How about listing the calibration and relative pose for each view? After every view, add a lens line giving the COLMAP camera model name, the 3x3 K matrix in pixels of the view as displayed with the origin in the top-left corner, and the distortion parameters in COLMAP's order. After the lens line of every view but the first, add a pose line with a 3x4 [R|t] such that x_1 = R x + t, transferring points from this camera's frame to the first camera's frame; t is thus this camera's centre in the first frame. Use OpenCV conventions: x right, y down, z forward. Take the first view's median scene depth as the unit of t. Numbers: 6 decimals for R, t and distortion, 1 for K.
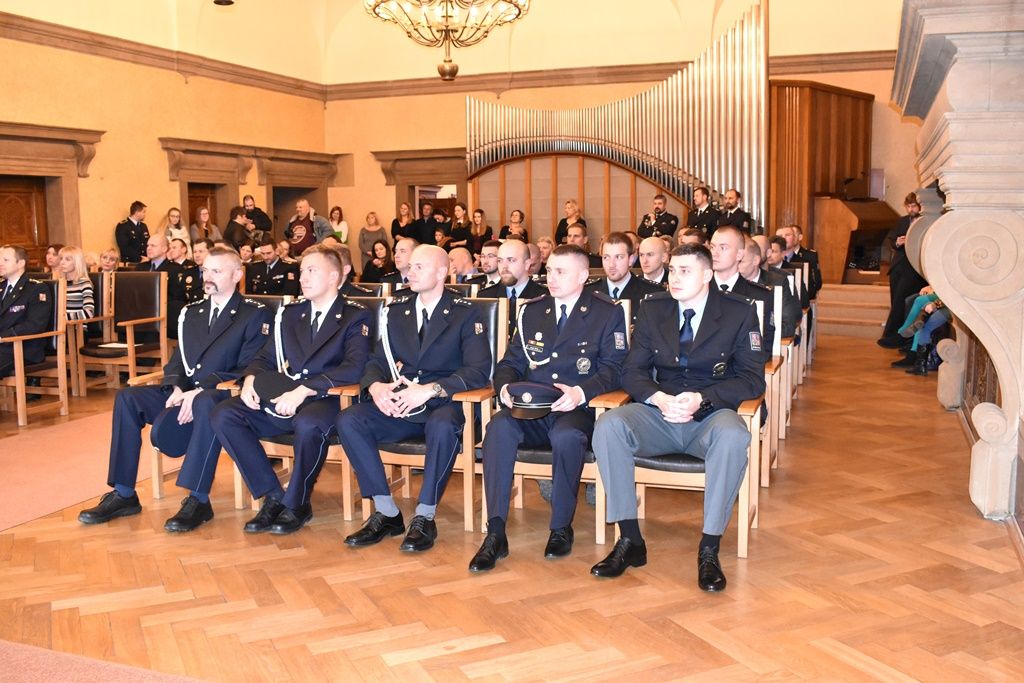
lens RADIAL K [[1004.6, 0, 512.0], [0, 1004.6, 341.5], [0, 0, 1]] dist [-0.043808, -0.002905]
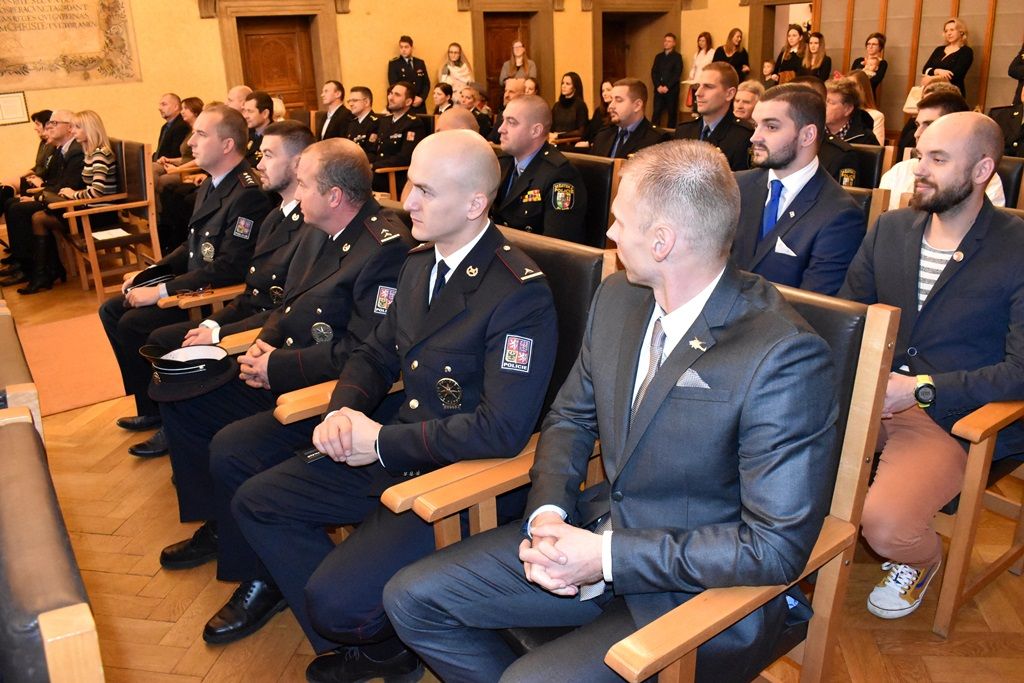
lens RADIAL K [[813.9, 0, 512.0], [0, 813.9, 341.5], [0, 0, 1]] dist [-0.099711, 0.020428]
pose [[0.835121, 0.162638, -0.525473, 0.158156], [-0.034668, 0.968953, 0.244802, -0.053895], [0.548973, -0.186222, 0.814831, 0.413158]]
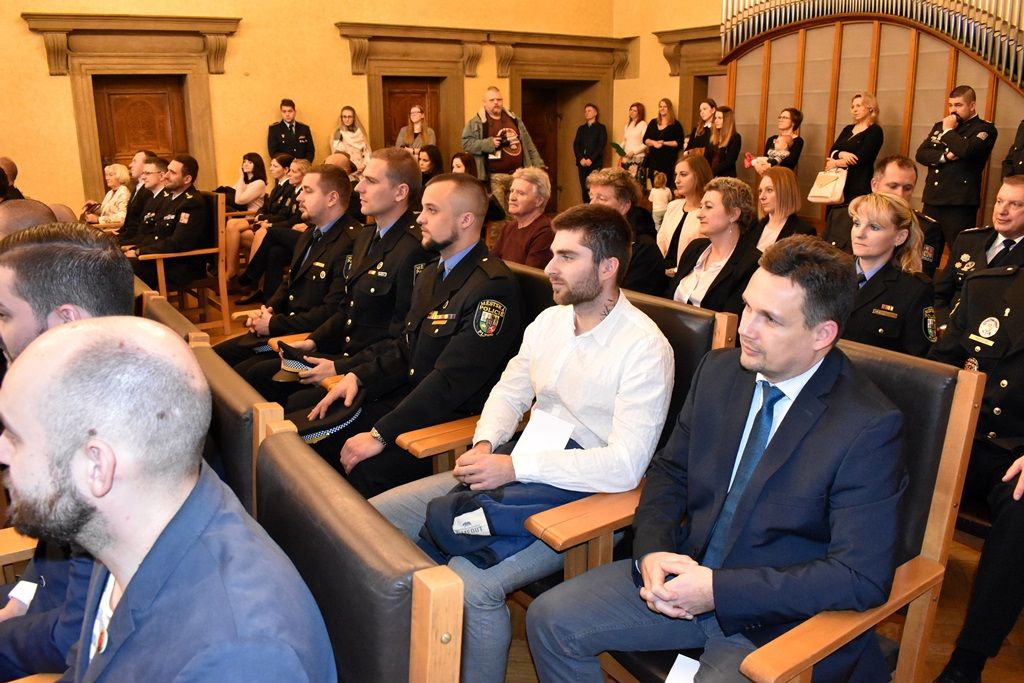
lens RADIAL K [[813.9, 0, 512.0], [0, 813.9, 341.5], [0, 0, 1]] dist [-0.099711, 0.020428]
pose [[0.824968, 0.153101, -0.544048, 0.205545], [-0.067622, 0.982434, 0.173928, -0.073226], [0.561120, -0.106695, 0.820829, 0.550775]]
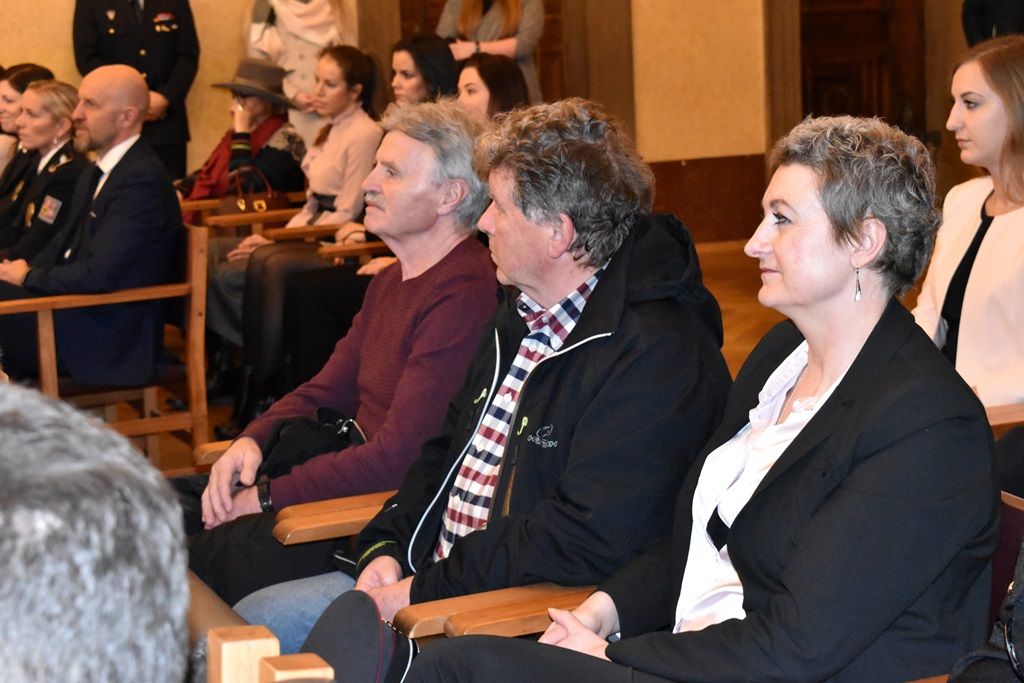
lens RADIAL K [[2180.0, 0, 512.0], [0, 2180.0, 341.5], [0, 0, 1]] dist [-0.015958, -0.073739]
pose [[0.704114, 0.098446, -0.703230, 0.236757], [-0.047007, 0.994633, 0.092173, -0.080191], [0.708530, -0.031843, 0.704962, 0.624426]]
